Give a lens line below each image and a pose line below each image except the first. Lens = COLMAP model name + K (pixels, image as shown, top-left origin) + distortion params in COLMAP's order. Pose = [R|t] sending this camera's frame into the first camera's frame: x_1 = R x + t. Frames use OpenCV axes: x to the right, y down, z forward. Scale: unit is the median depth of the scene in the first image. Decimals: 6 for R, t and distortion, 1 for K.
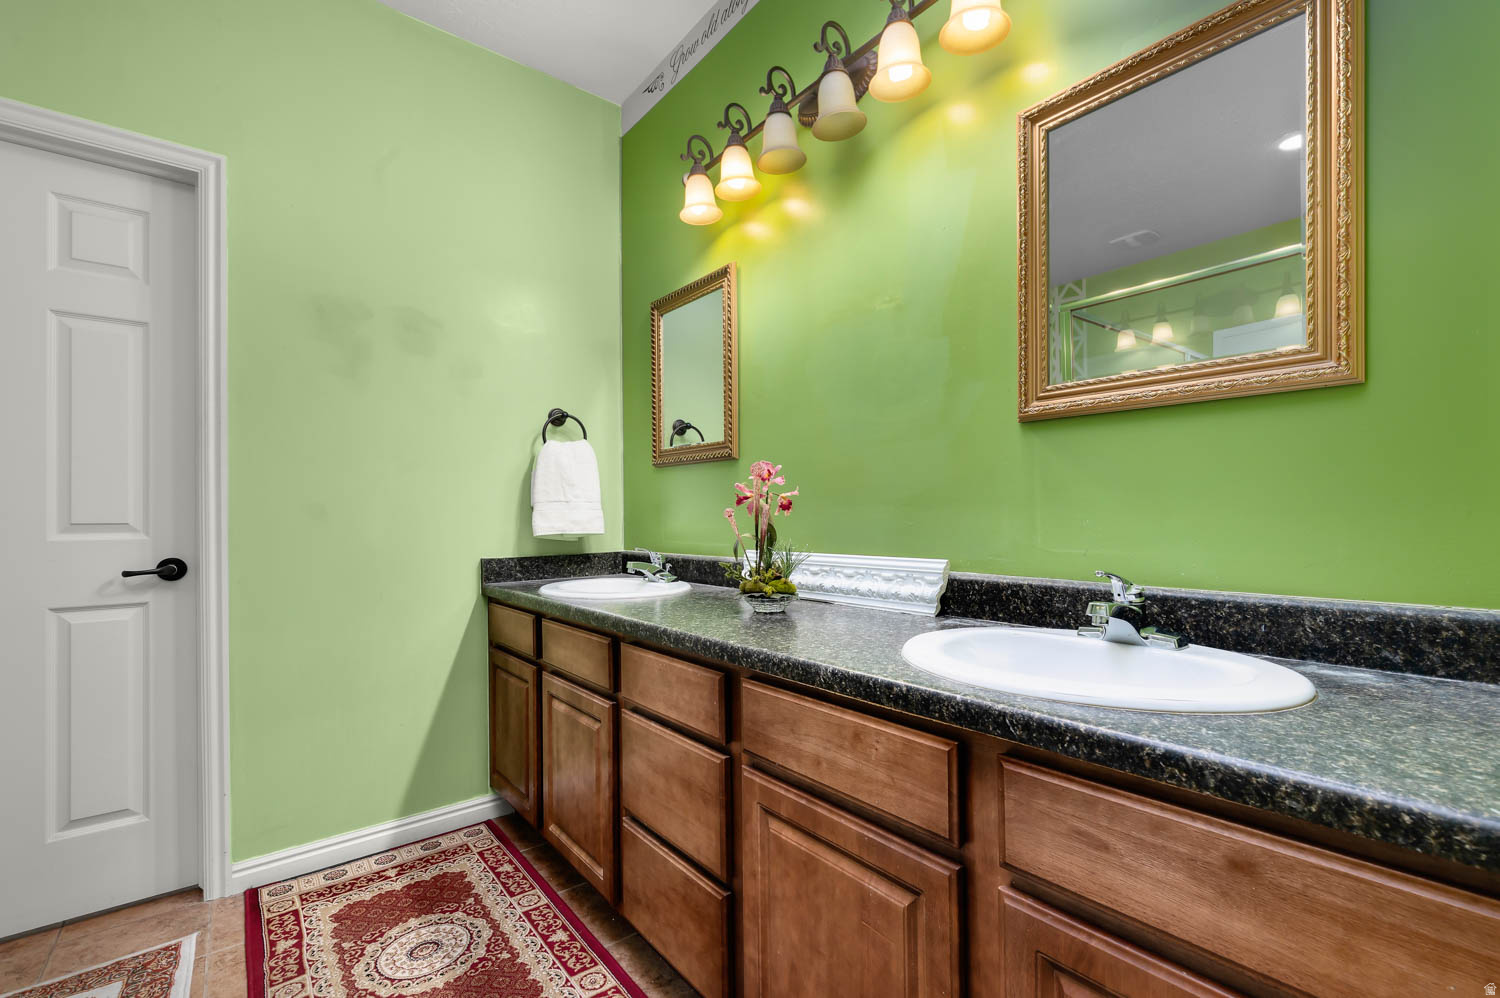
lens RADIAL K [[645.3, 0, 751.5], [0, 645.3, 511.9], [0, 0, 1]] dist [0.001434, -0.000347]
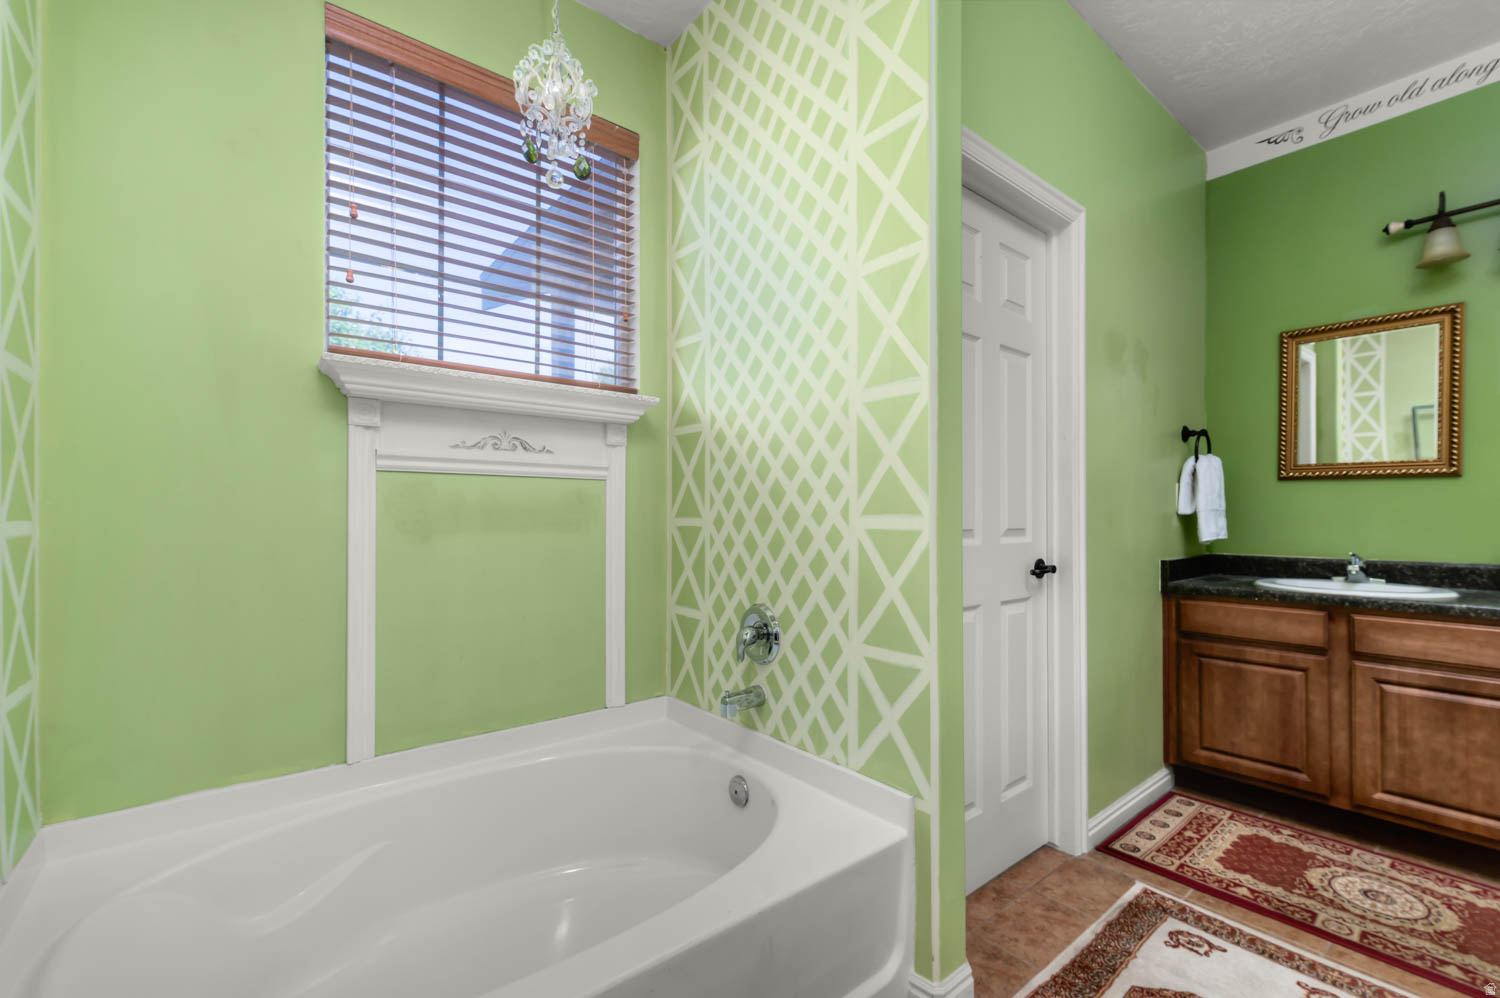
lens RADIAL K [[645.3, 0, 754.4], [0, 645.3, 508.0], [0, 0, 1]] dist [0.001434, -0.000347]
pose [[0.999940, 0.005597, -0.009433, -1.334441], [-0.005614, 0.999983, -0.001821, -0.002397], [0.009422, 0.001874, 0.999954, -0.132154]]
